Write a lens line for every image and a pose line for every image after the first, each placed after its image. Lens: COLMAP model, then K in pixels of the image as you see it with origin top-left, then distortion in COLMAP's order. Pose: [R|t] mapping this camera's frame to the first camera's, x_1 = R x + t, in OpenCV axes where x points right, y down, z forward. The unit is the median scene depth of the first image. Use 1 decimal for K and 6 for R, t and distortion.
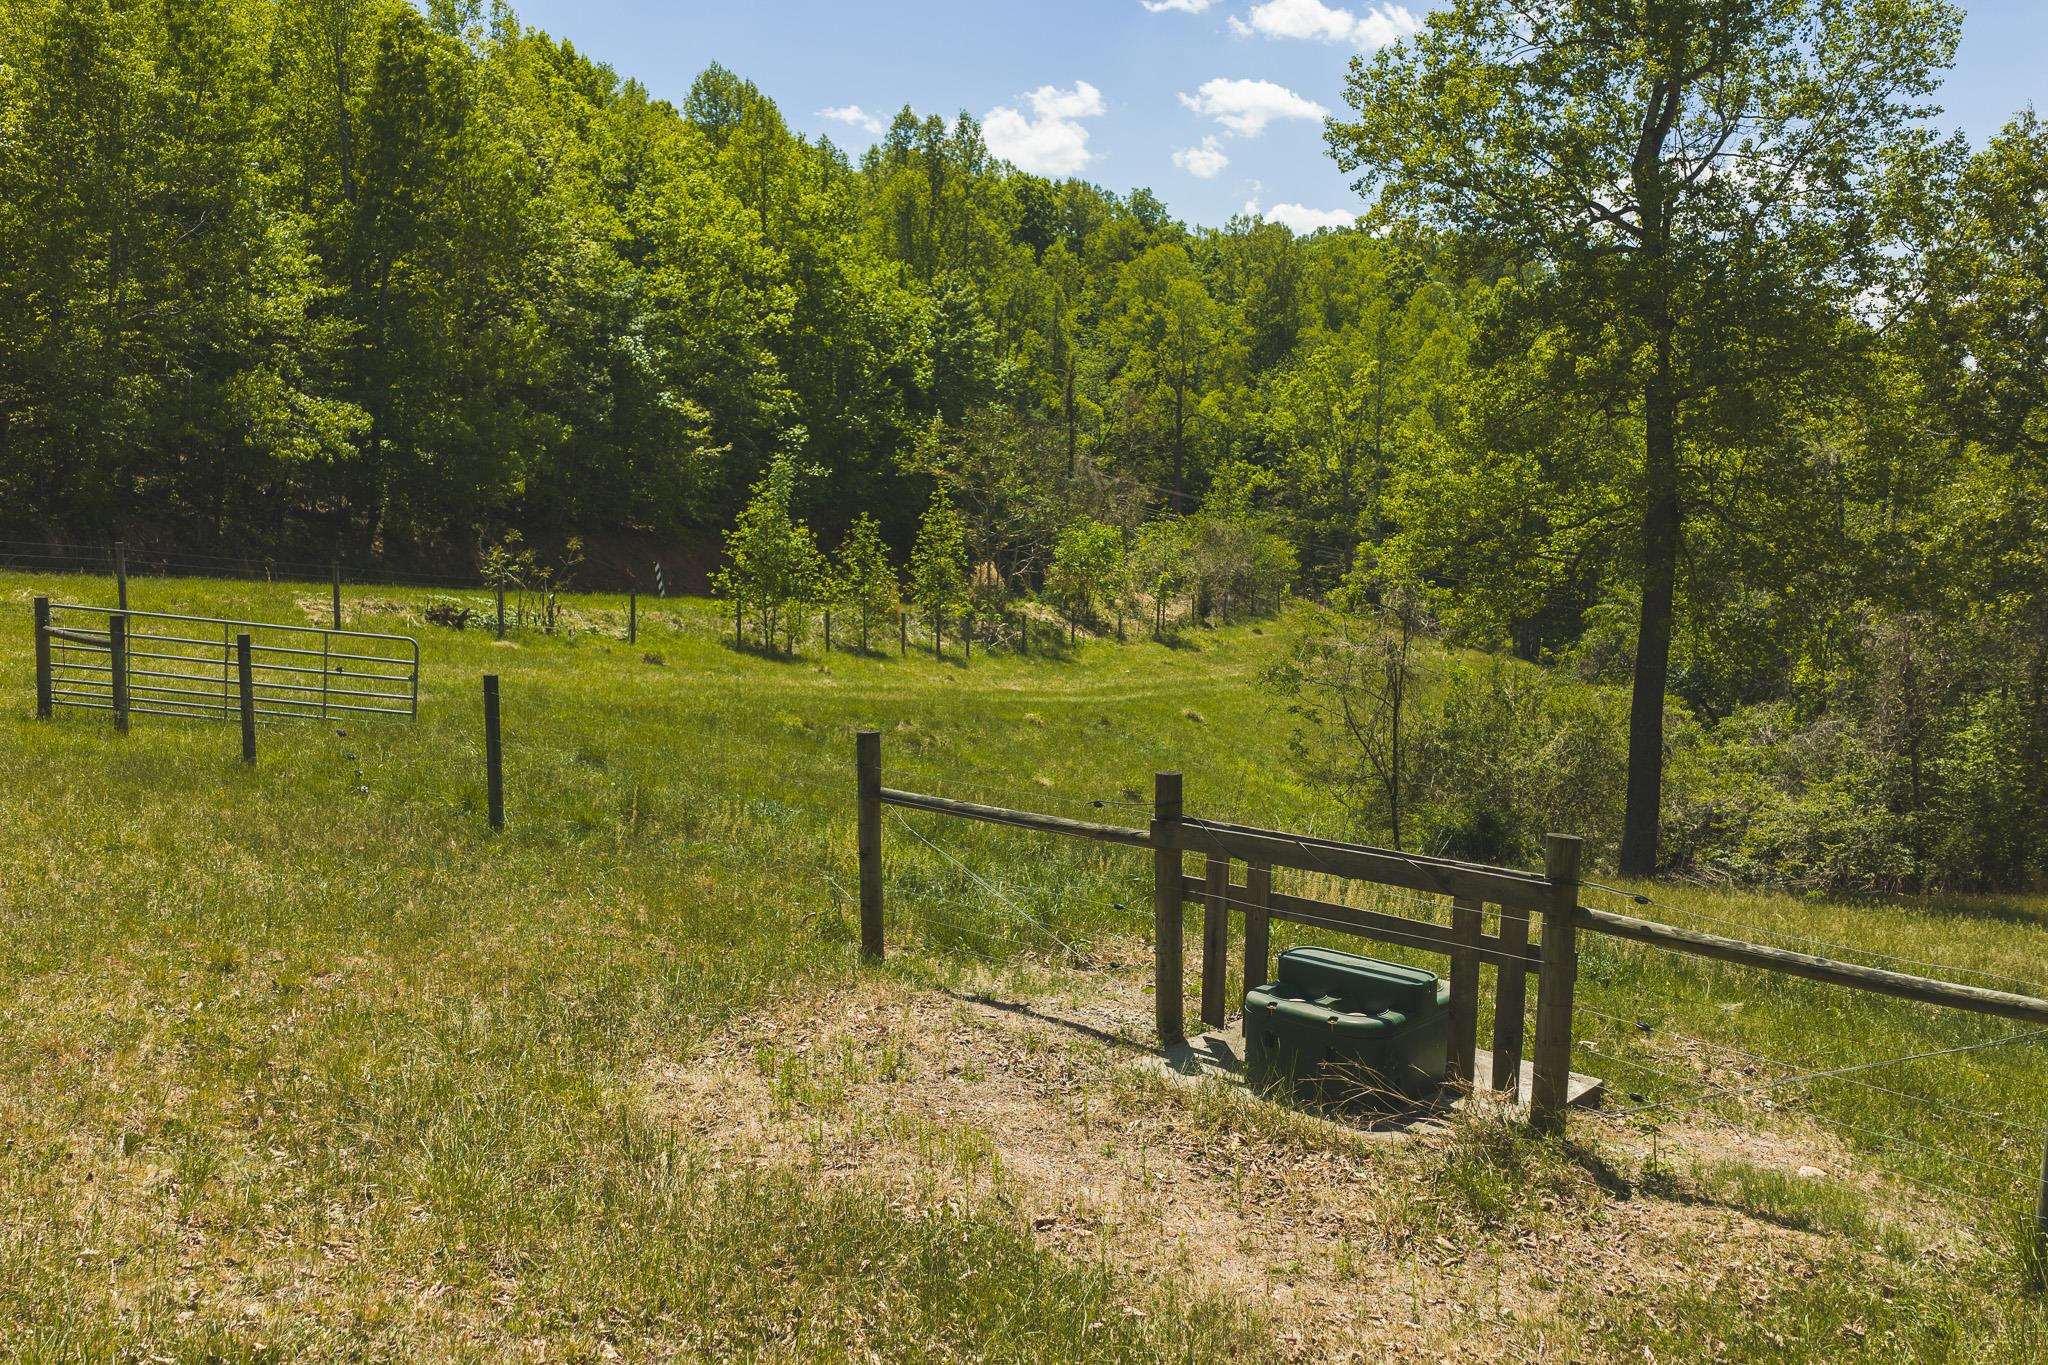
lens RADIAL K [[1719.0, 0, 1024.0], [0, 1719.0, 682.5], [0, 0, 1]] dist [0.039760, 0.002077]
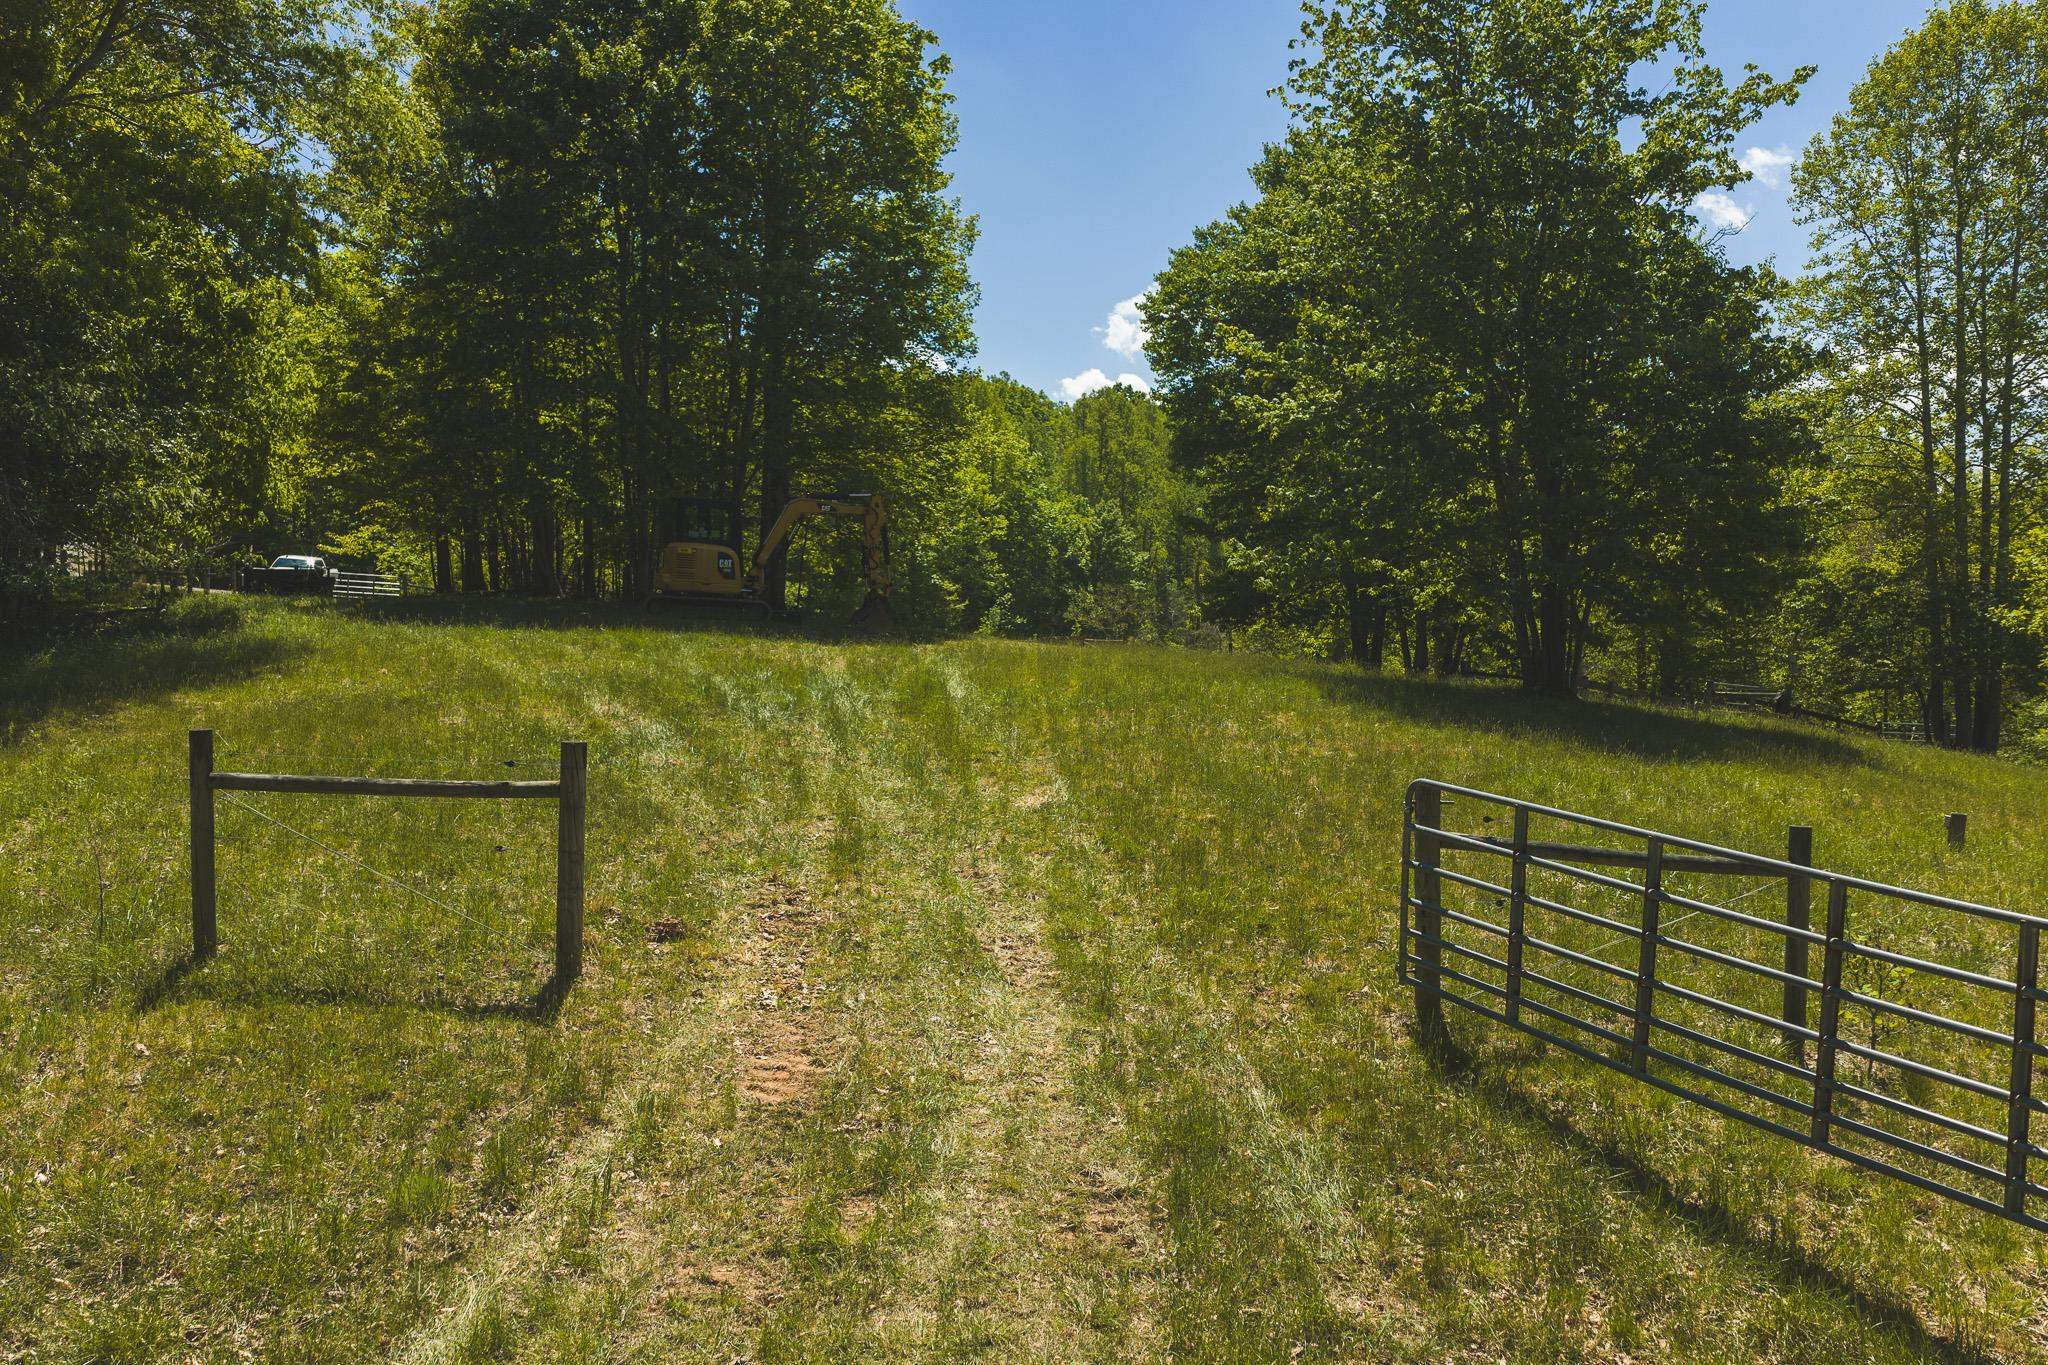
lens RADIAL K [[1689.7, 0, 1043.7], [0, 1689.7, 687.2], [0, 0, 1]] dist [0.016777, -0.016432]
pose [[0.992454, -0.006679, -0.122432, 0.131438], [-0.006193, 0.994511, -0.104453, 0.143192], [0.122458, 0.104423, 0.986965, -0.781211]]
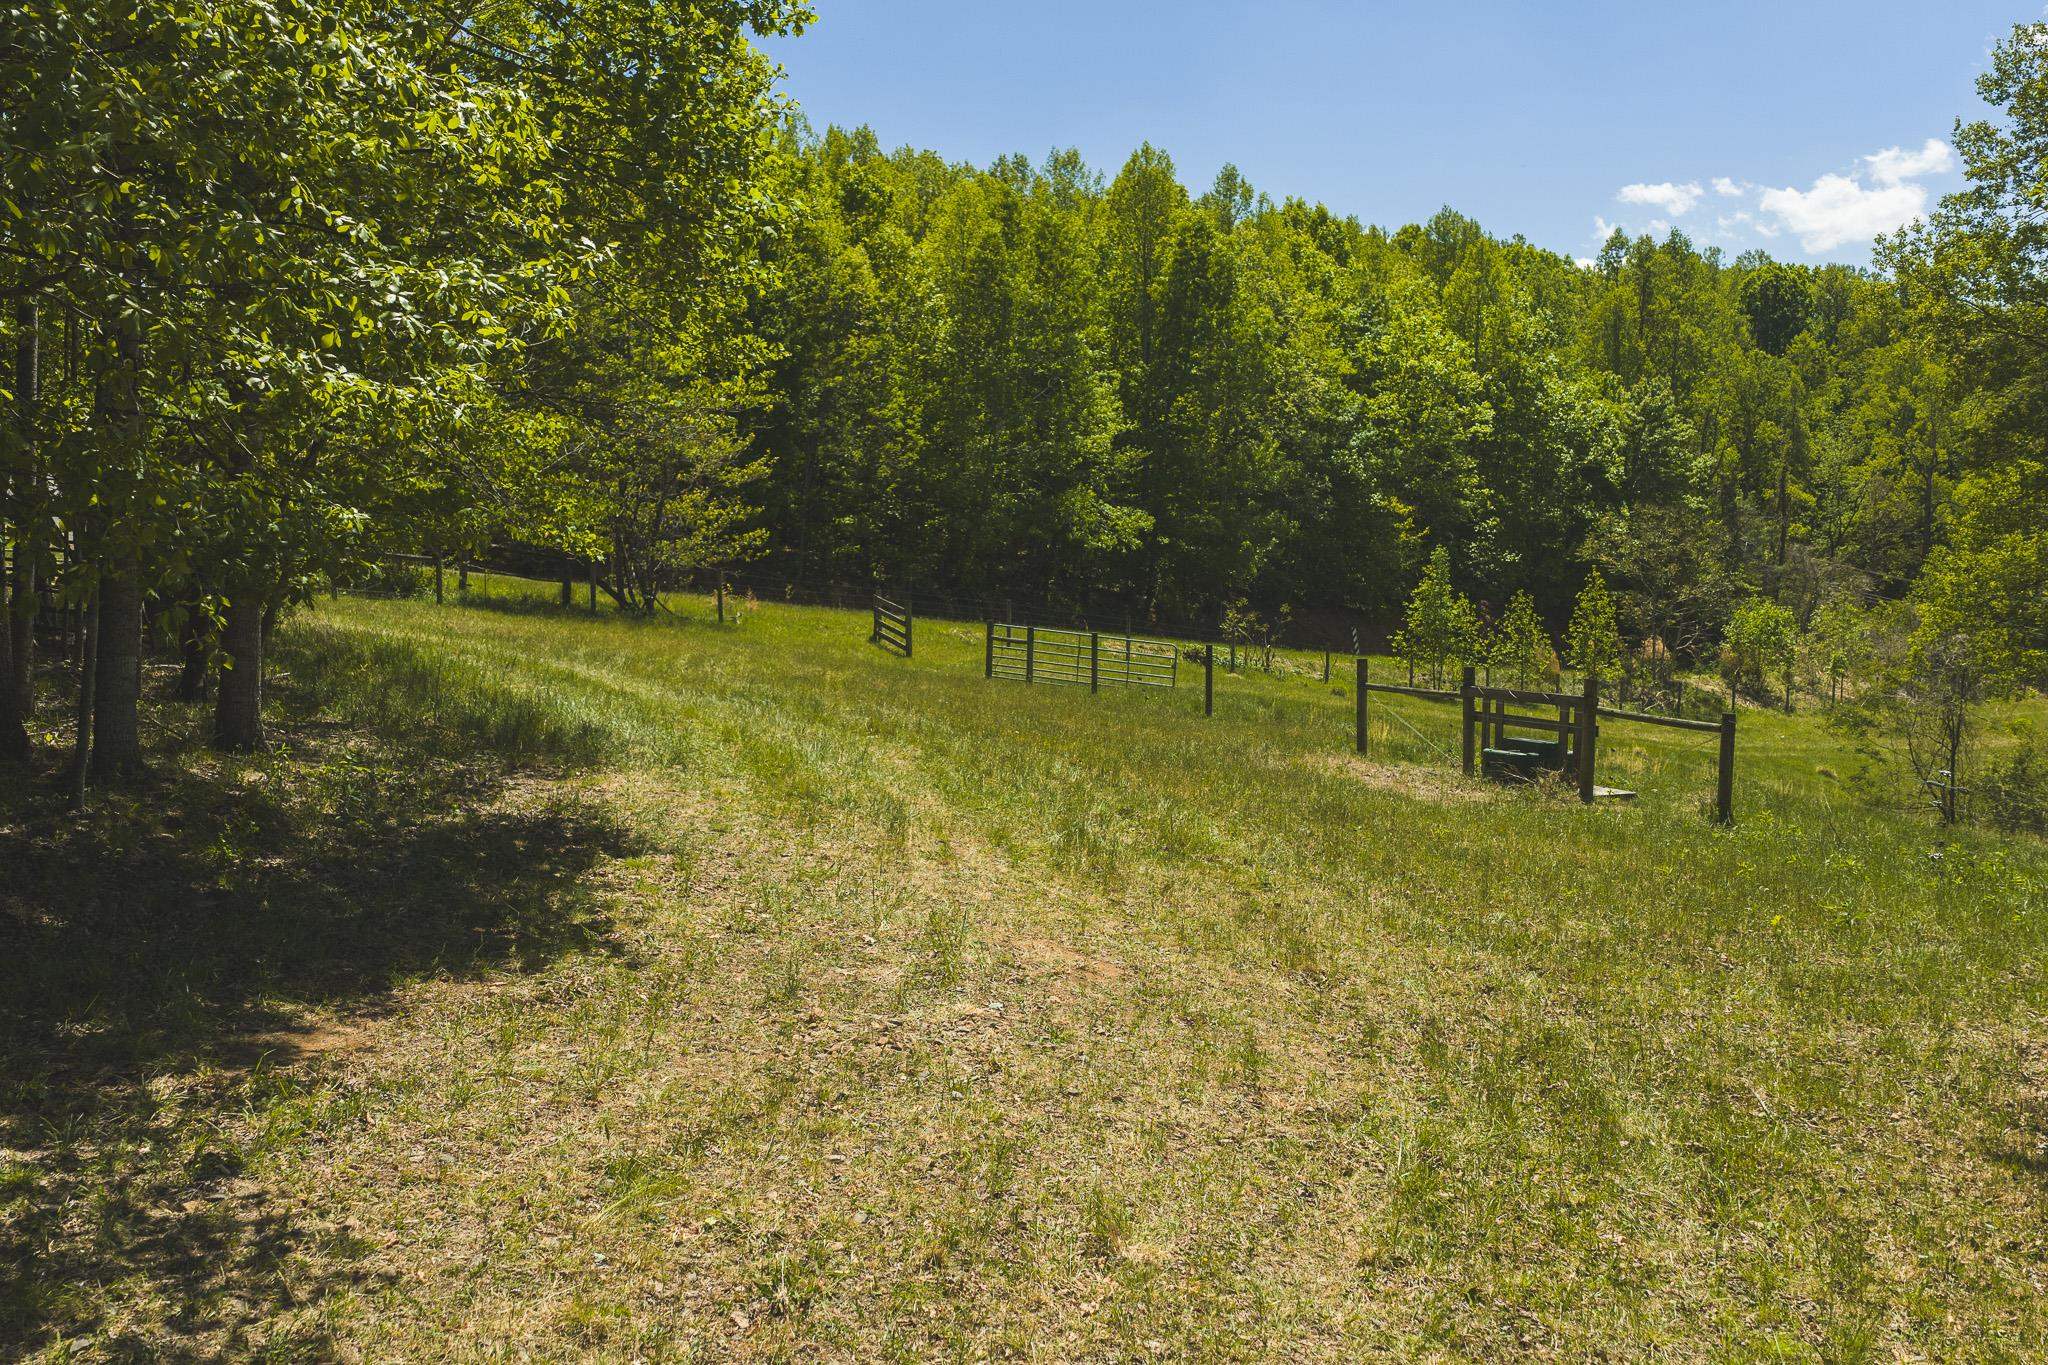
lens RADIAL K [[1689.7, 0, 1043.7], [0, 1689.7, 687.2], [0, 0, 1]] dist [0.016777, -0.016432]
pose [[0.913097, 0.027617, -0.406807, 0.071254], [-0.047571, 0.998106, -0.039016, 0.027585], [0.404959, 0.054978, 0.912681, -0.192486]]
